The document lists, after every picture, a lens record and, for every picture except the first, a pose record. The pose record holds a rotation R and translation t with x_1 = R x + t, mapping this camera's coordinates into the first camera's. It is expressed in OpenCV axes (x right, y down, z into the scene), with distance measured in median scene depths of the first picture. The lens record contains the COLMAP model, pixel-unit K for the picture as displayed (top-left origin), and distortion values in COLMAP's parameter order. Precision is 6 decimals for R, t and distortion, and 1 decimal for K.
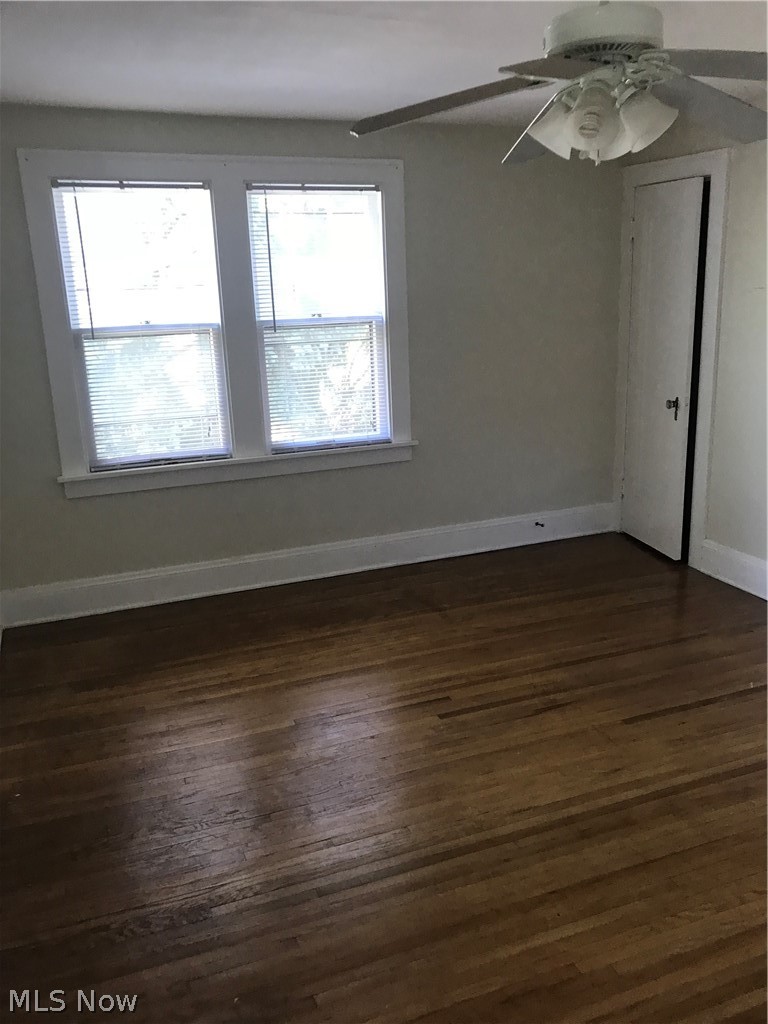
lens RADIAL K [[819.7, 0, 410.7], [0, 819.7, 531.2], [0, 0, 1]] dist [0.001026, -0.003322]
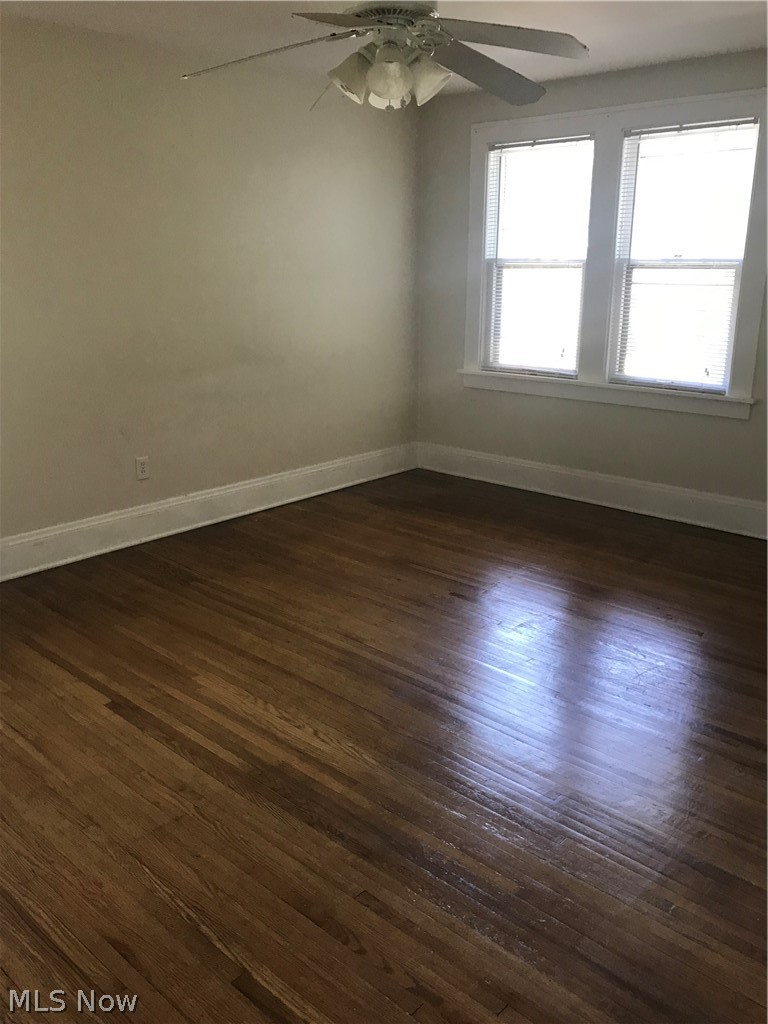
lens RADIAL K [[841.8, 0, 384.0], [0, 841.8, 512.0], [0, 0, 1]] dist [0.018128, -0.004950]
pose [[0.442753, 0.284788, -0.850215, 0.738033], [-0.272165, 0.946167, 0.175197, -0.050087], [0.854339, 0.153830, 0.496428, 0.231381]]
